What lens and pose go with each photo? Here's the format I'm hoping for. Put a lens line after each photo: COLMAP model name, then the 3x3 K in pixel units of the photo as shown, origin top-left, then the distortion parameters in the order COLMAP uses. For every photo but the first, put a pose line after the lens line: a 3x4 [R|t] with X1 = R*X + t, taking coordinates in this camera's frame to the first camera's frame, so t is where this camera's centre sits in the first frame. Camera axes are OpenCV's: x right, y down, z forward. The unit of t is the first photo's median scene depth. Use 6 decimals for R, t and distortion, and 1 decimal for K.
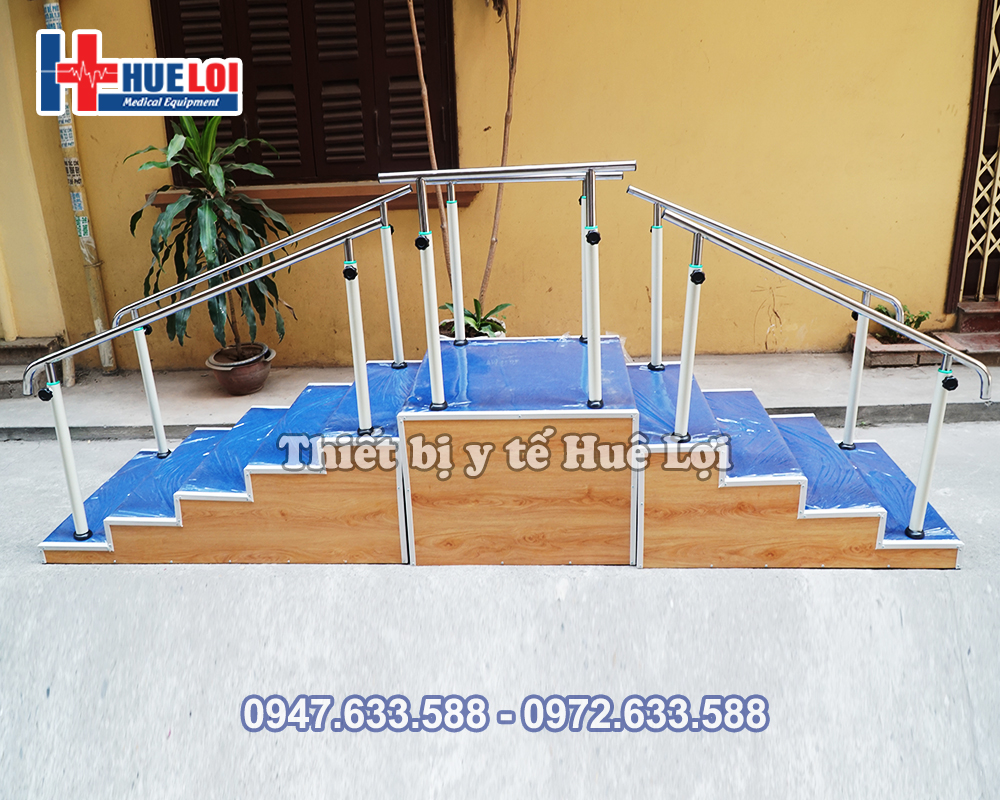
lens RADIAL K [[840.8, 0, 500.2], [0, 840.8, 371.1], [0, 0, 1]] dist [-0.010818, 0.002360]
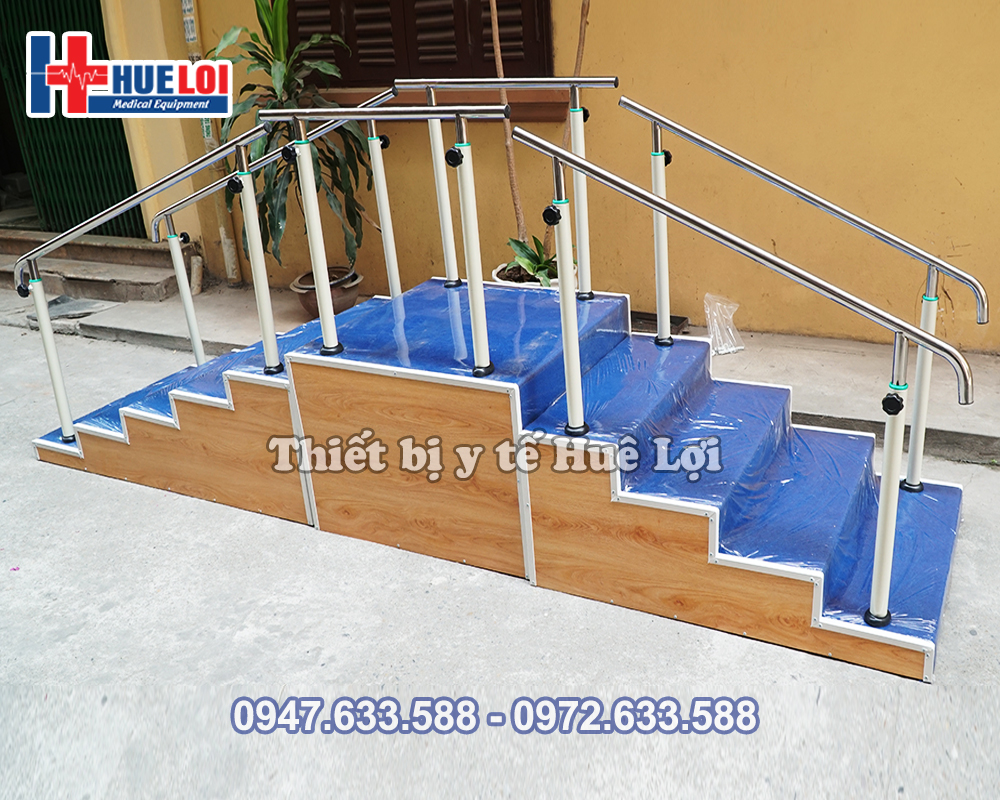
lens RADIAL K [[992.1, 0, 500.0], [0, 992.1, 400.0], [0, 0, 1]] dist [-0.015716, -0.000450]
pose [[0.918484, 0.144344, -0.368175, 0.454165], [-0.115915, 0.988380, 0.098326, -0.026903], [0.378090, -0.047634, 0.924543, 0.128155]]
